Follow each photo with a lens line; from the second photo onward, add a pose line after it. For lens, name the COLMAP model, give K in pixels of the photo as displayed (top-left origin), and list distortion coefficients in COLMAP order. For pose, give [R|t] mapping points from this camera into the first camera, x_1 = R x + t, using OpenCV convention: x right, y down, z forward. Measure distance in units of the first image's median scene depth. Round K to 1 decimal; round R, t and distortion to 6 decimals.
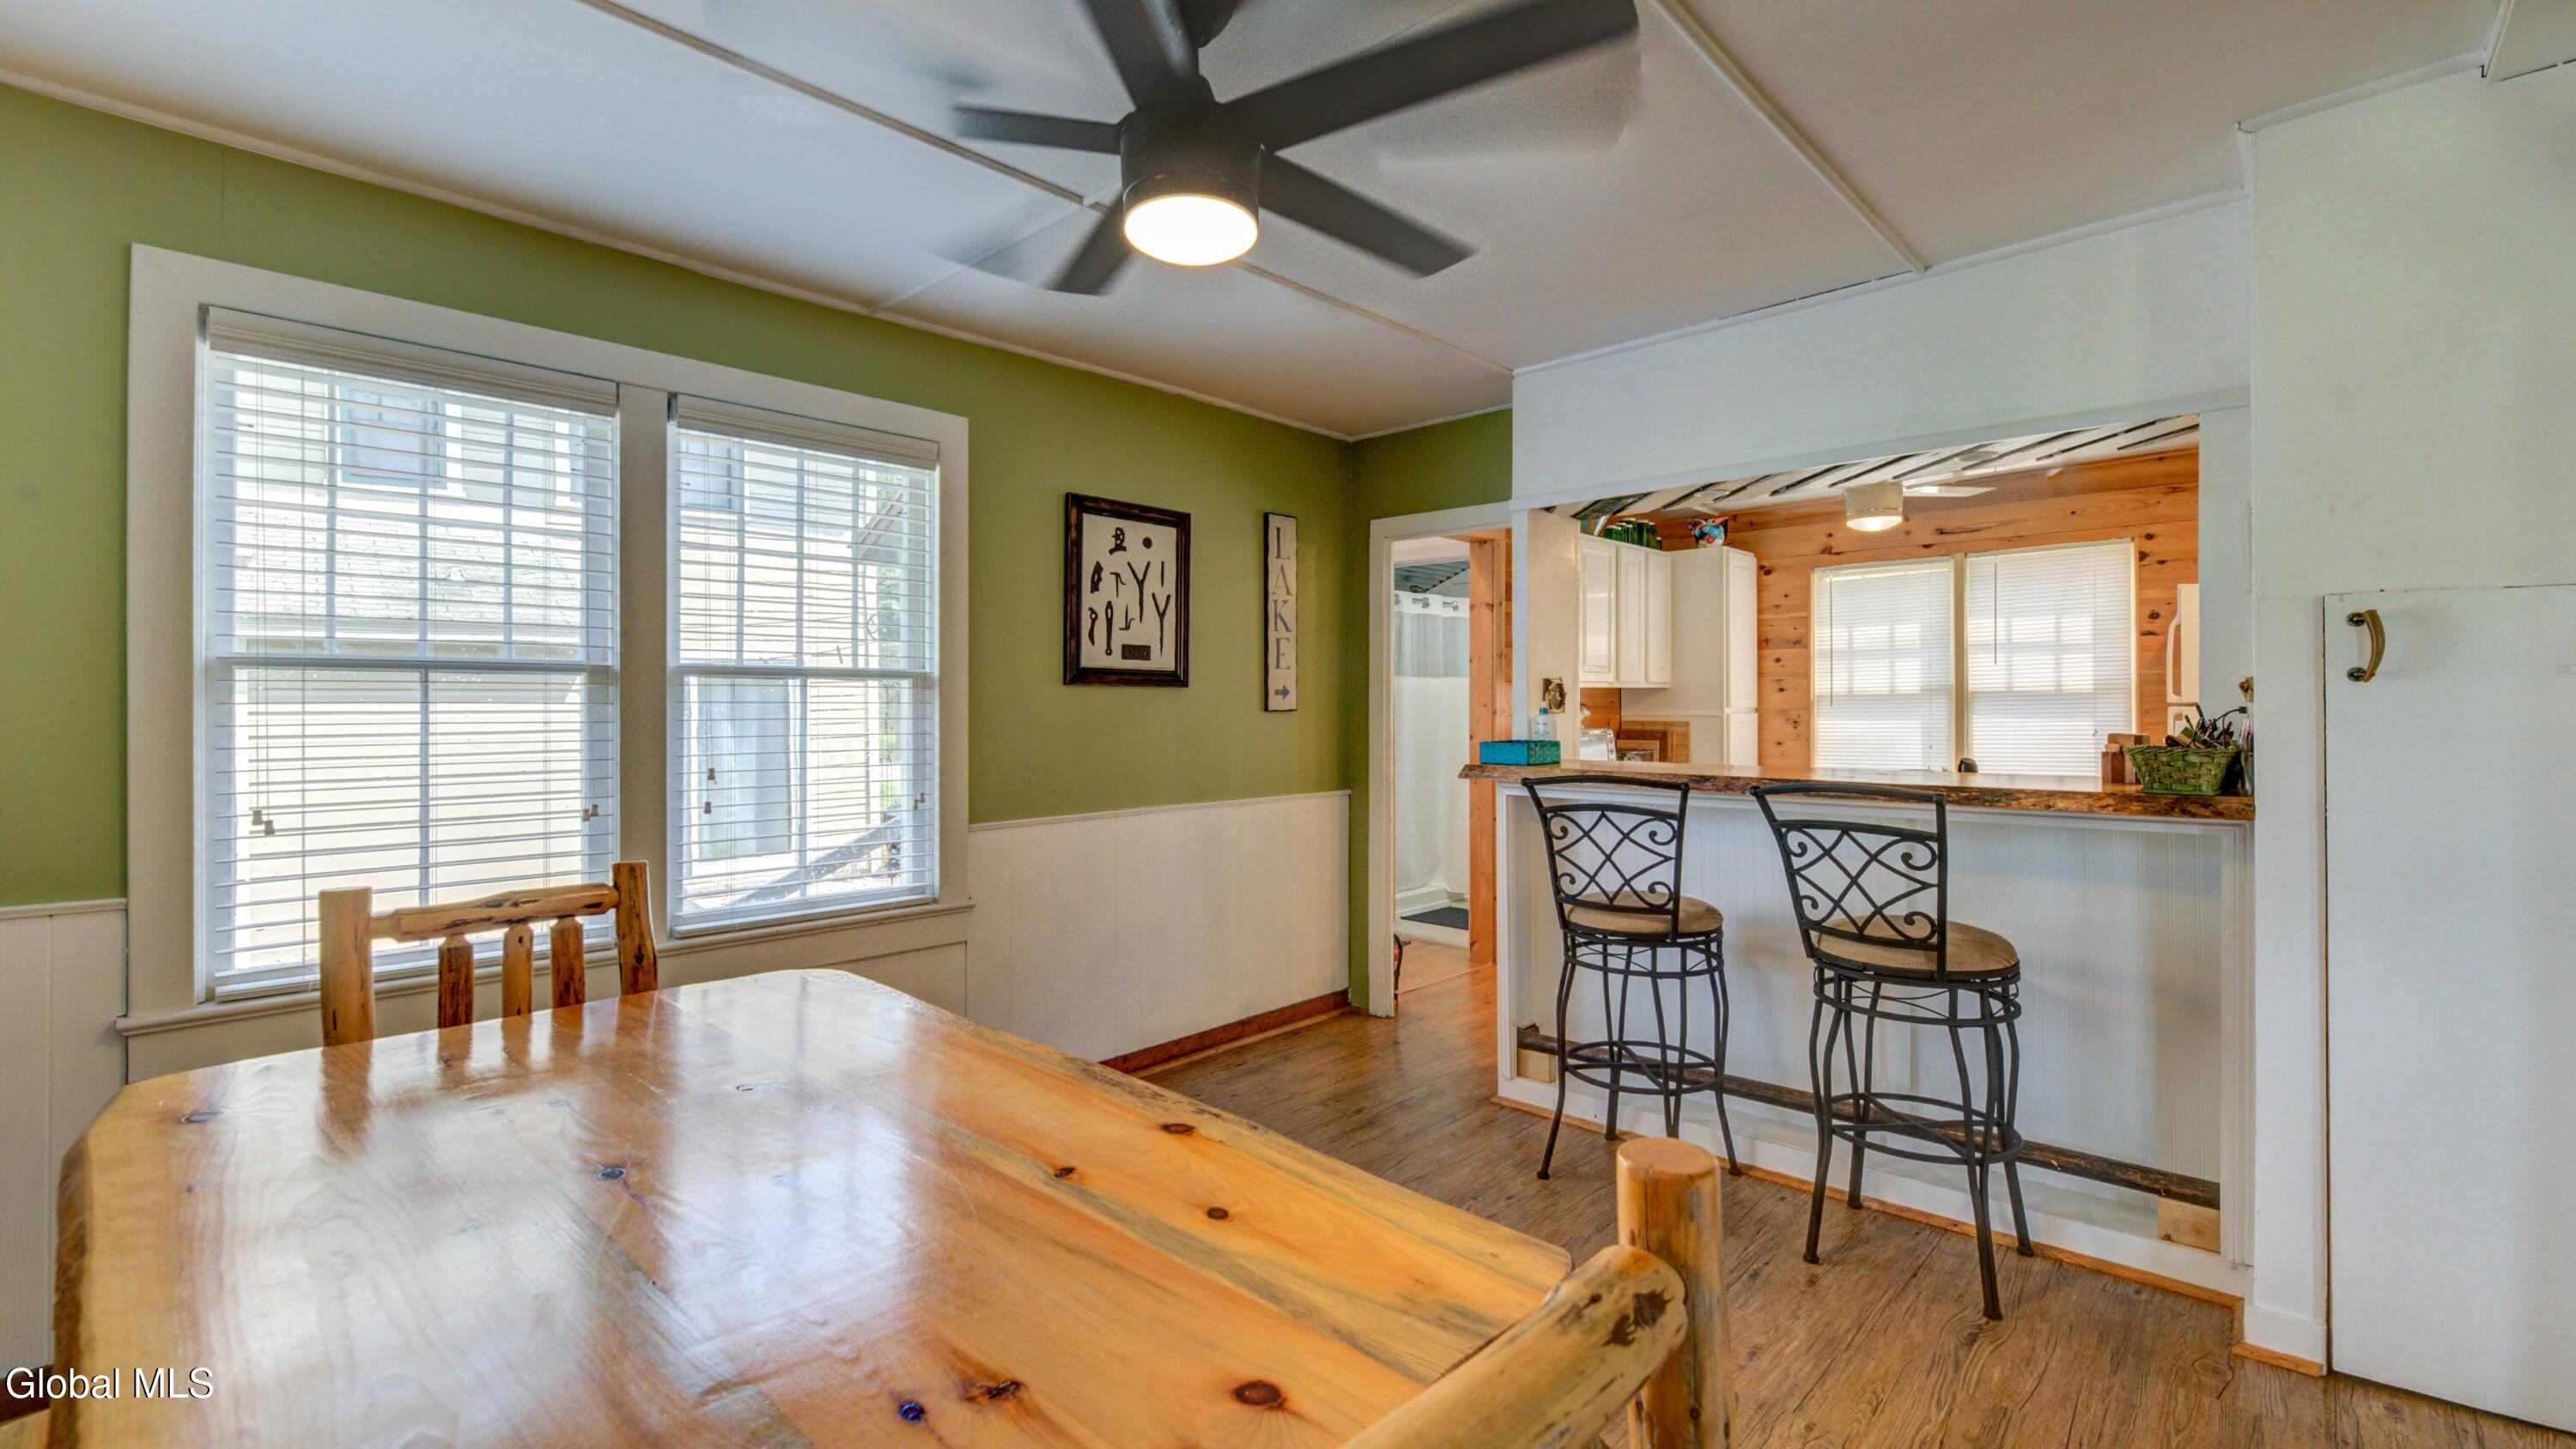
lens RADIAL K [[1087.8, 0, 1292.2], [0, 1087.8, 709.4], [0, 0, 1]] dist [-0.004927, -0.002770]
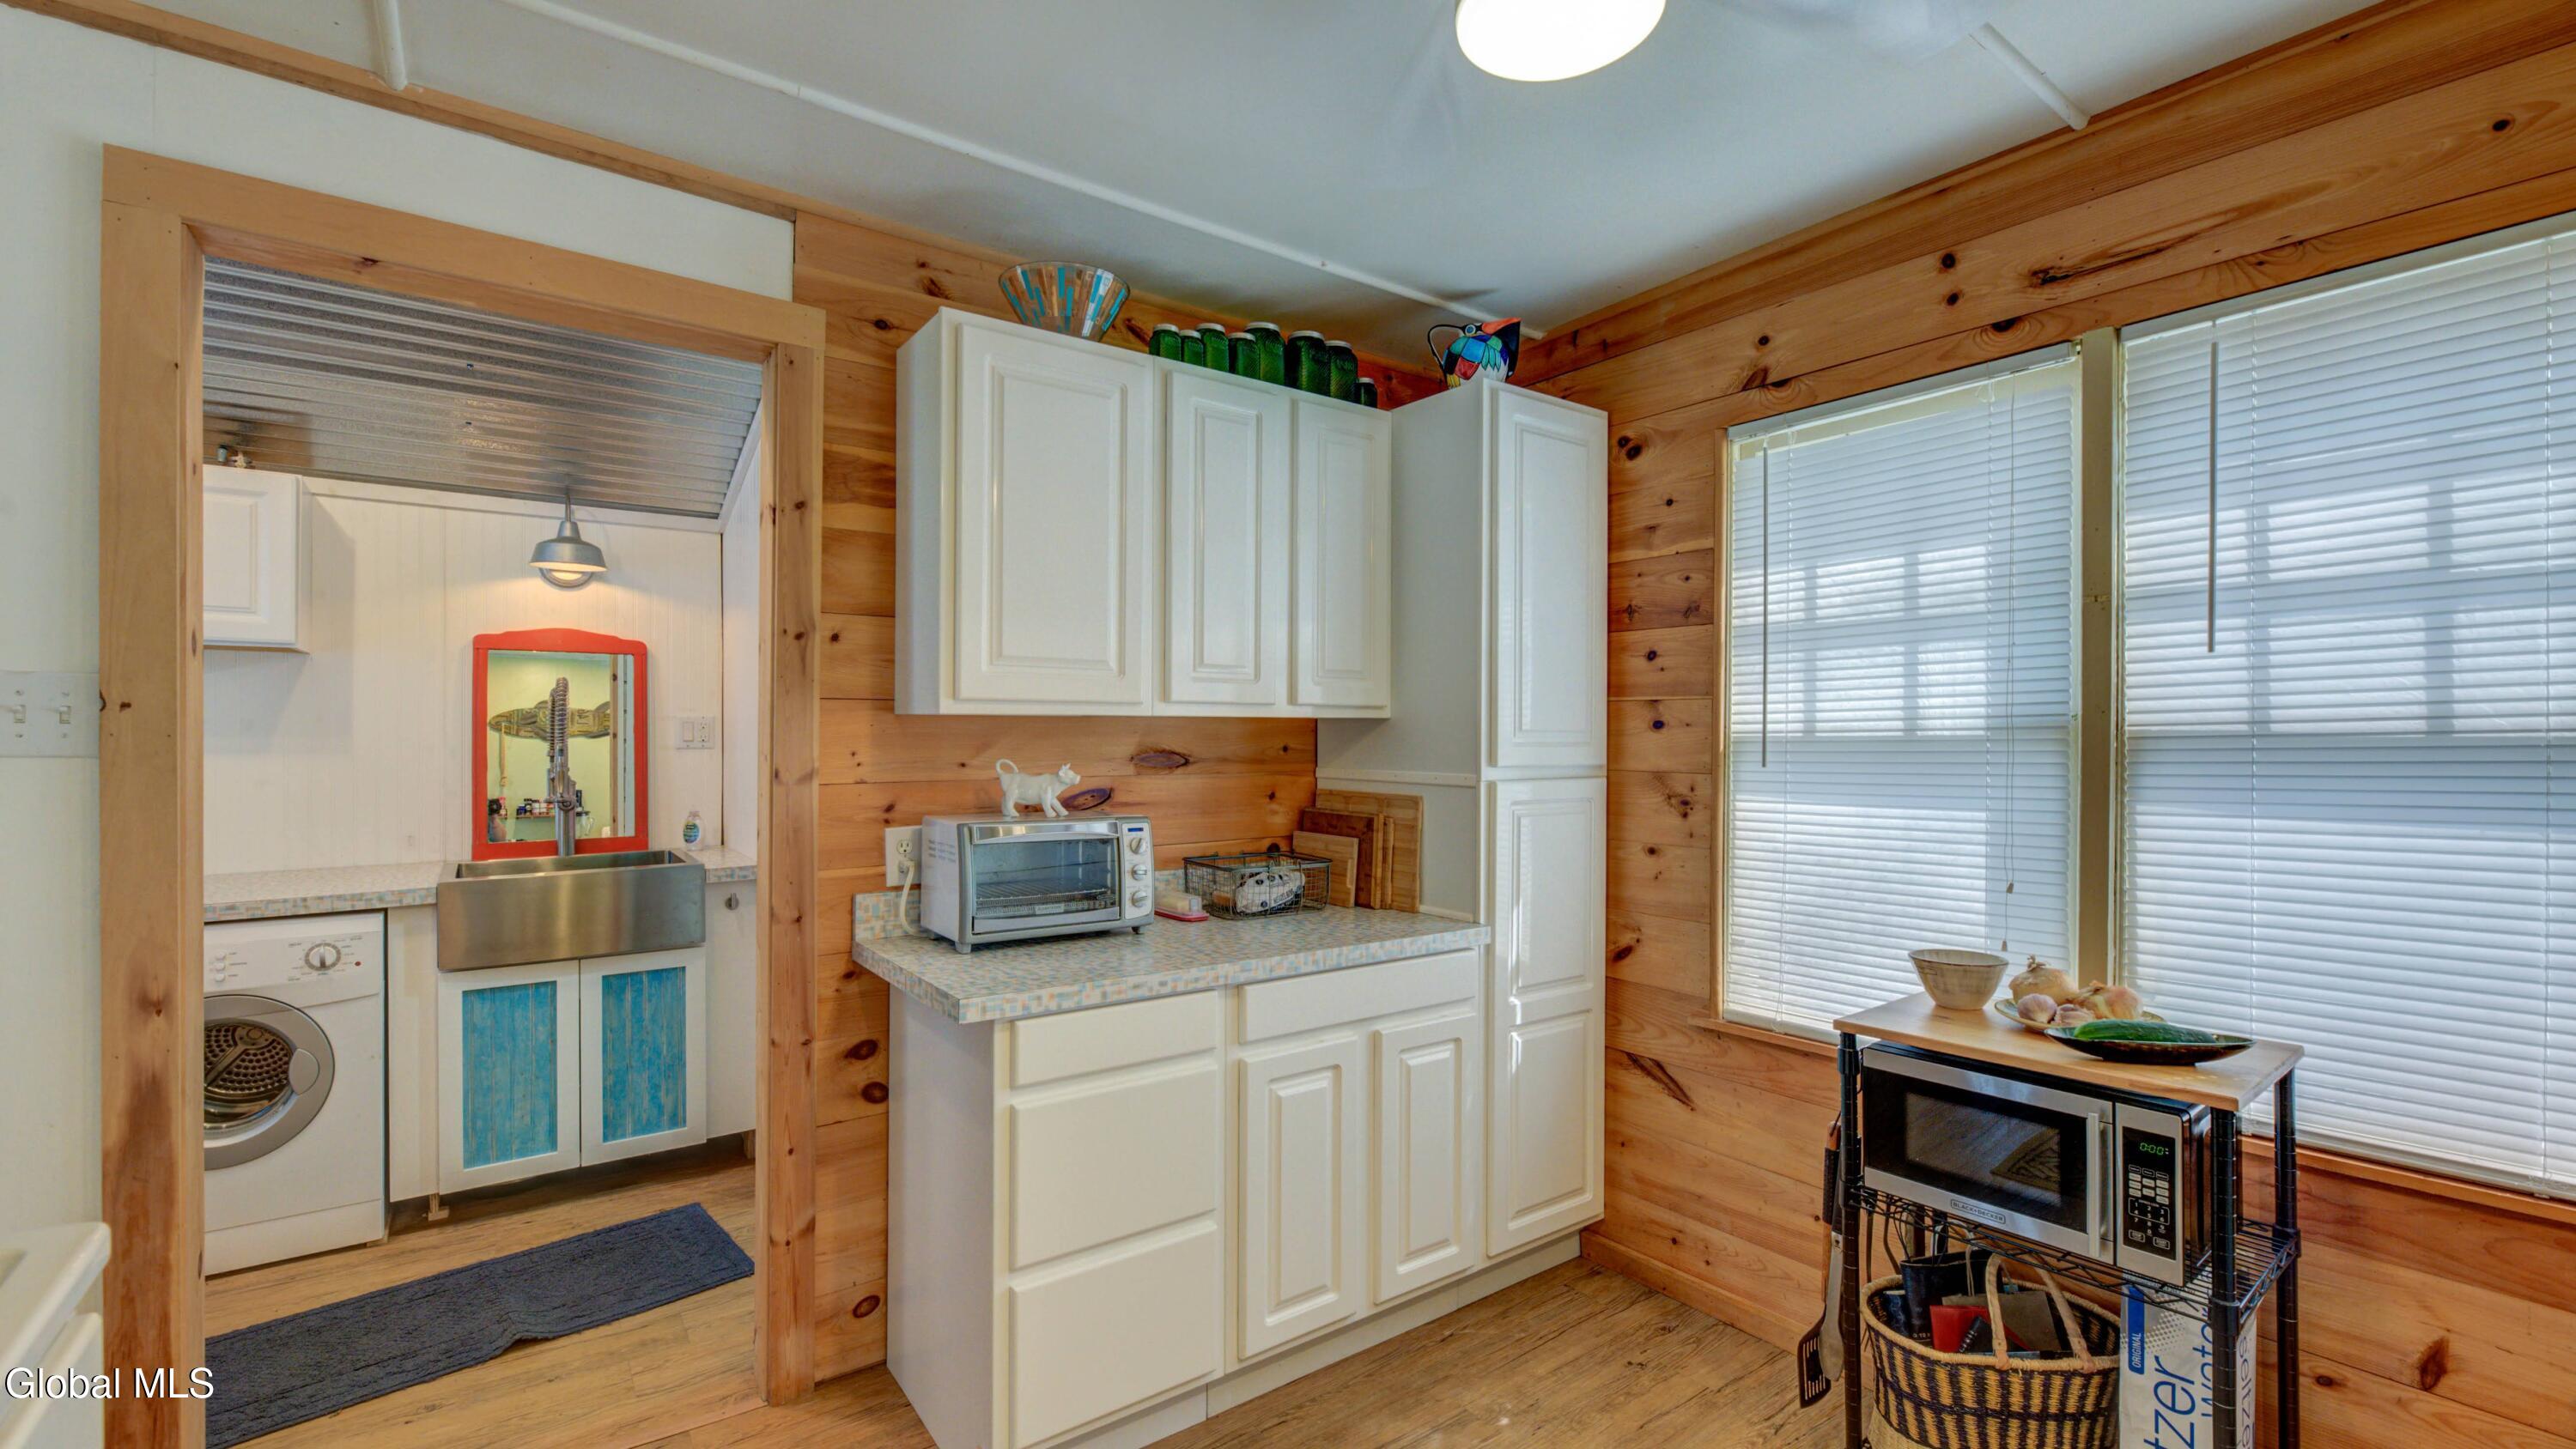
lens RADIAL K [[1087.8, 0, 1281.5], [0, 1087.8, 738.7], [0, 0, 1]] dist [-0.004927, -0.002770]
pose [[0.984183, 0.010378, -0.176848, 0.388284], [-0.011417, 0.999923, -0.004862, -0.009267], [0.176784, 0.006804, 0.984226, 0.568719]]
